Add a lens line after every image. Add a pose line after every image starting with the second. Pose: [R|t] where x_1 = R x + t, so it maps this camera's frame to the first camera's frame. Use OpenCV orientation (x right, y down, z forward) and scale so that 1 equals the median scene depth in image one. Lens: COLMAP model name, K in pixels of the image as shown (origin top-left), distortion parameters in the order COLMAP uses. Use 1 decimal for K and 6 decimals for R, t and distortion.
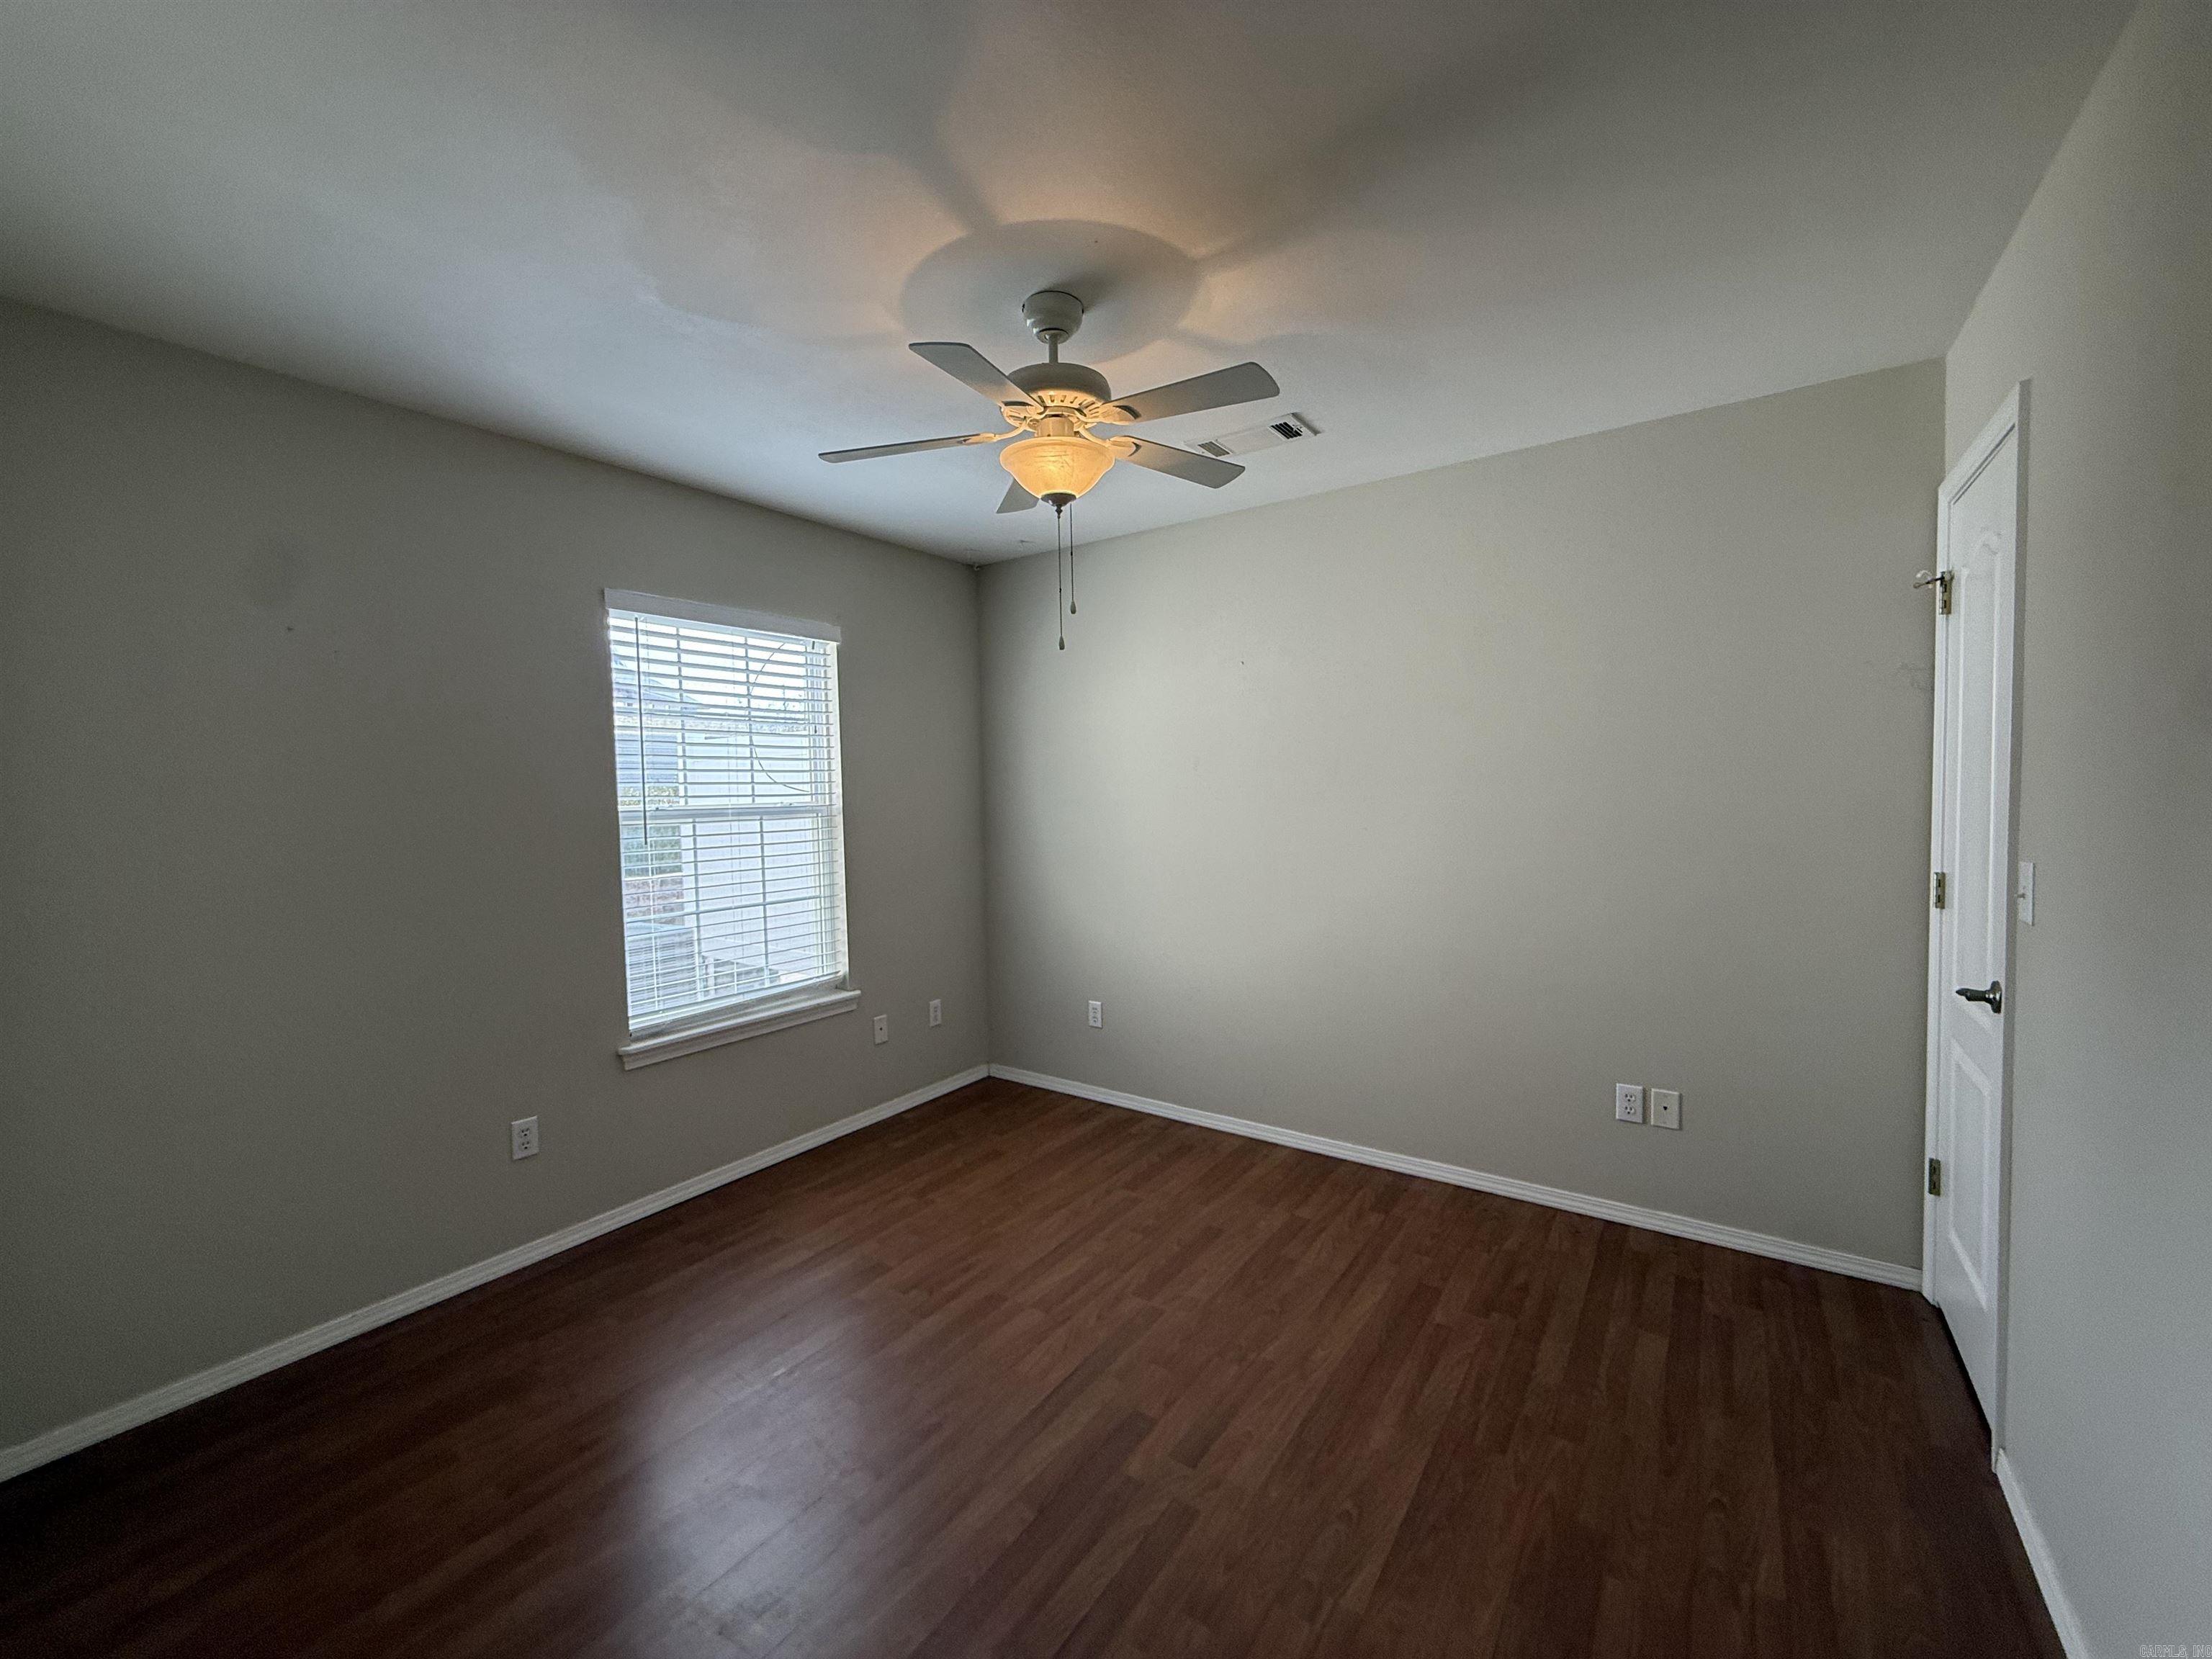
lens RADIAL K [[875.5, 0, 1098.4], [0, 875.5, 836.6], [0, 0, 1]] dist [-0.000101, -0.000211]
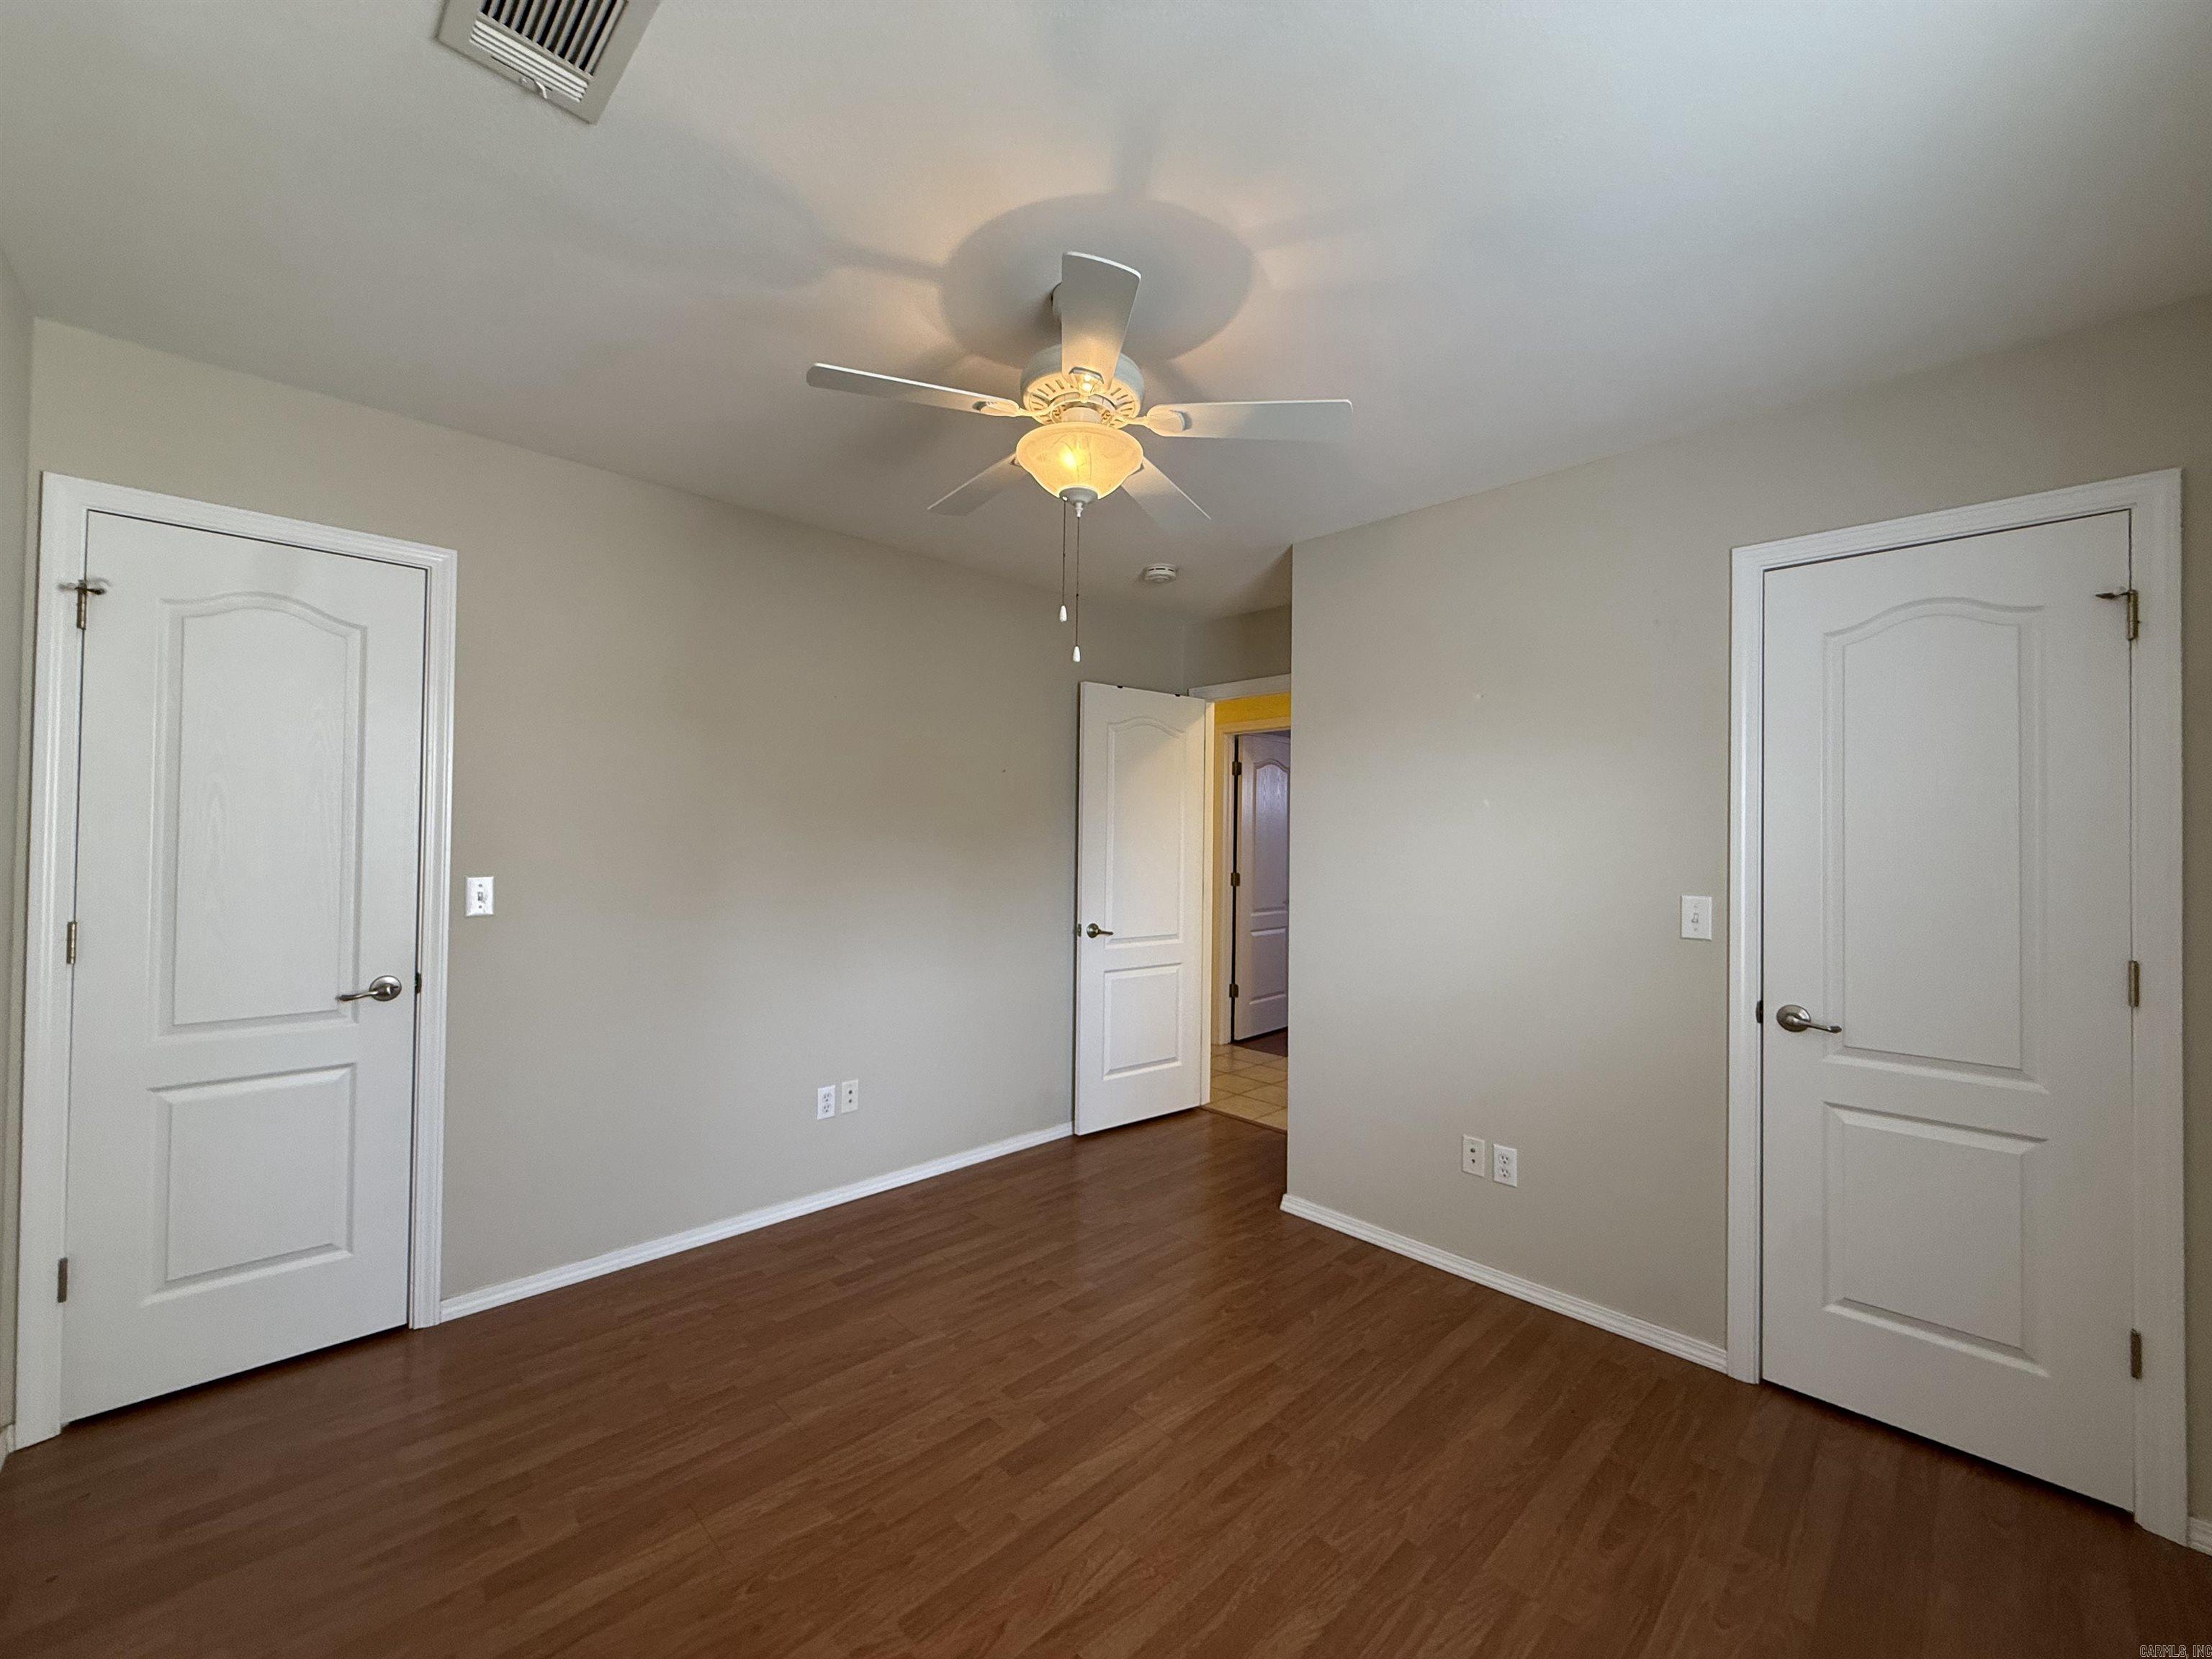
lens RADIAL K [[879.2, 0, 1098.5], [0, 879.2, 824.0], [0, 0, 1]] dist [0.002105, 0.000236]
pose [[-0.982198, 0.005767, 0.187762, -0.240360], [0.009664, 0.999756, 0.019847, -0.072855], [-0.187602, 0.021308, -0.982014, 1.971958]]
